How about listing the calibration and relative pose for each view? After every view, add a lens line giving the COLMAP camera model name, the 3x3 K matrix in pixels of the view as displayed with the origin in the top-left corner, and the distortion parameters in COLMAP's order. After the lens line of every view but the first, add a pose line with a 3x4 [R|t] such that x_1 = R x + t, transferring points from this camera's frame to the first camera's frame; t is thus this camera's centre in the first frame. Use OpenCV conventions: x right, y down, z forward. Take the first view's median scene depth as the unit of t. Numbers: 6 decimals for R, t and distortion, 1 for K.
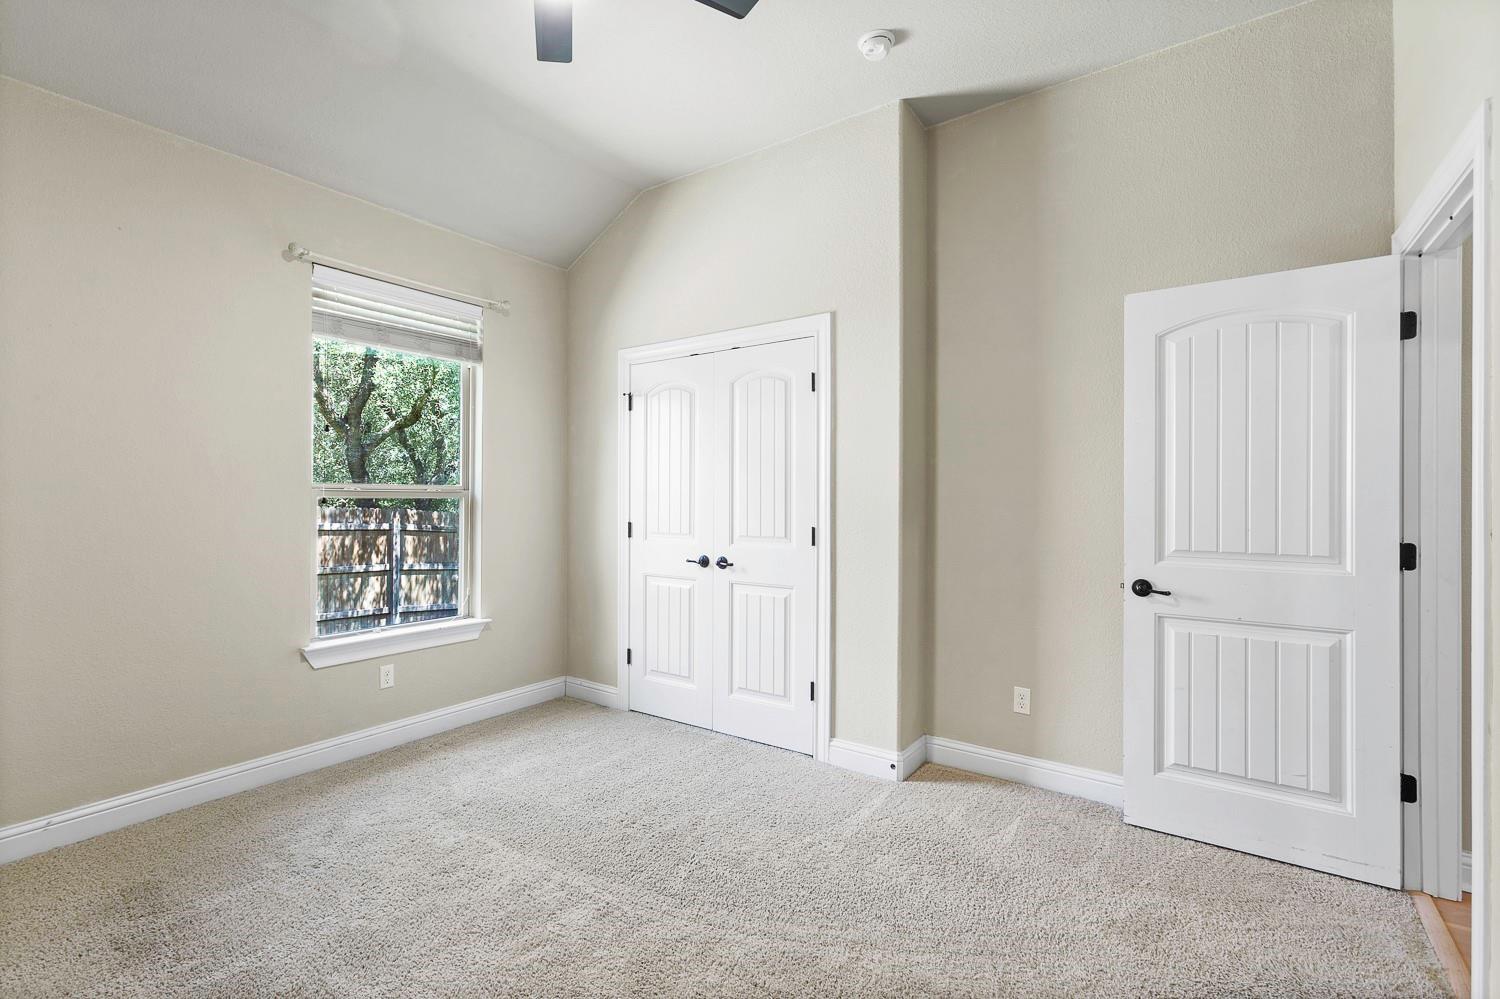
lens RADIAL K [[685.7, 0, 738.0], [0, 685.7, 492.2], [0, 0, 1]] dist [-0.002163, 0.000127]
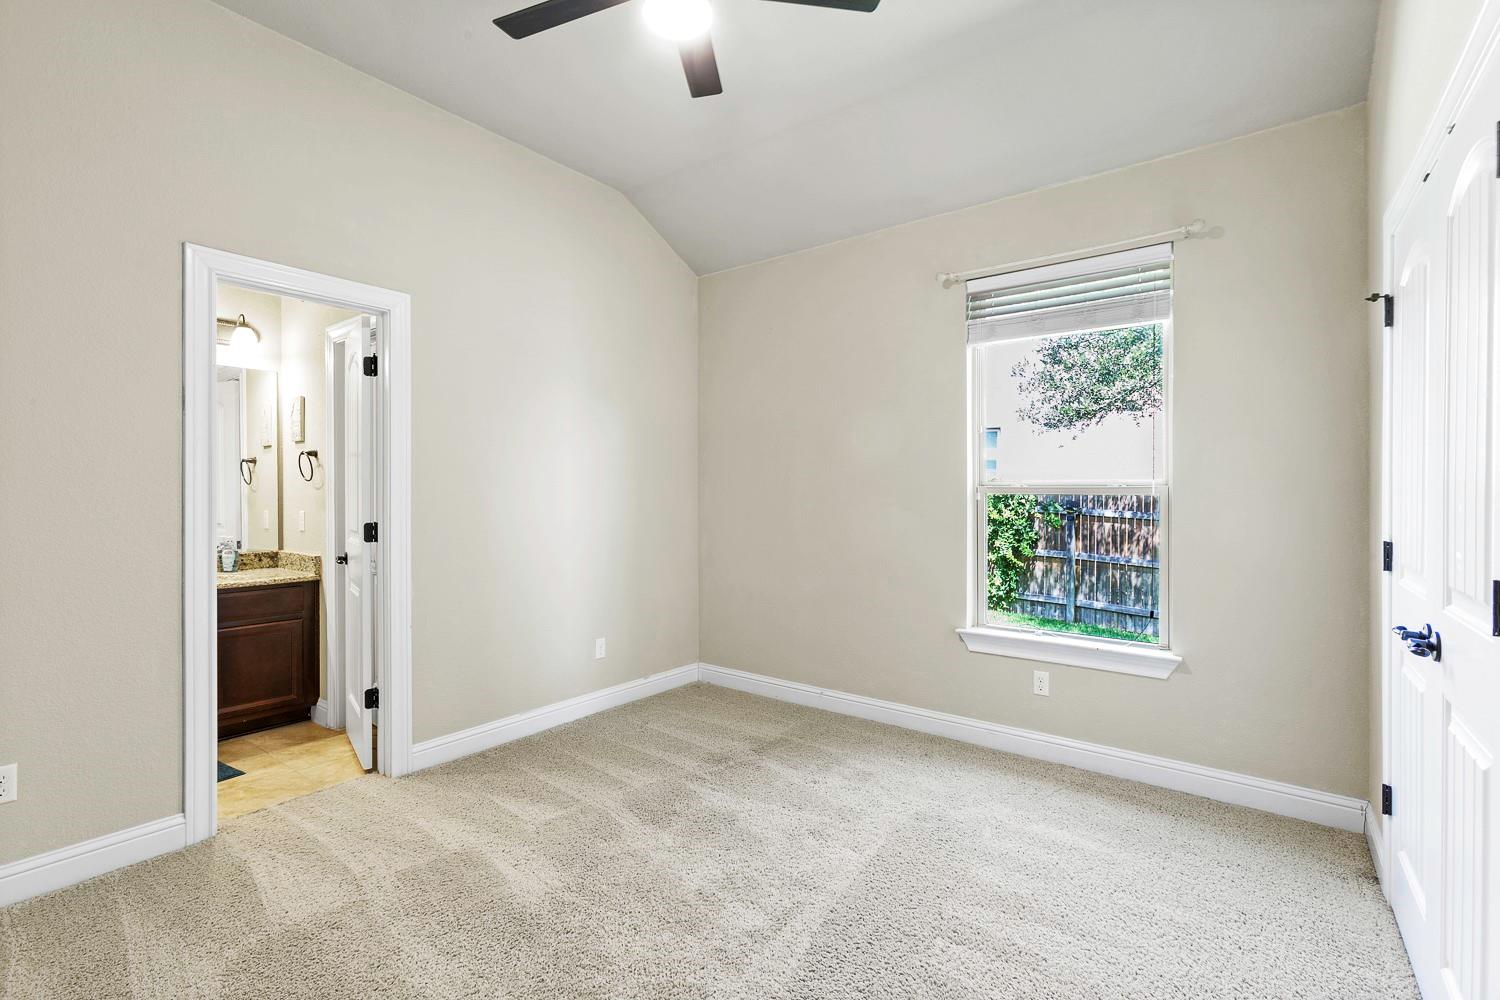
lens RADIAL K [[685.7, 0, 738.0], [0, 685.7, 492.7], [0, 0, 1]] dist [-0.002163, 0.000127]
pose [[-0.050684, -0.003245, -0.998709, 0.462871], [0.002624, 0.999991, -0.003382, 0.007991], [0.998711, -0.002792, -0.050675, 0.642009]]
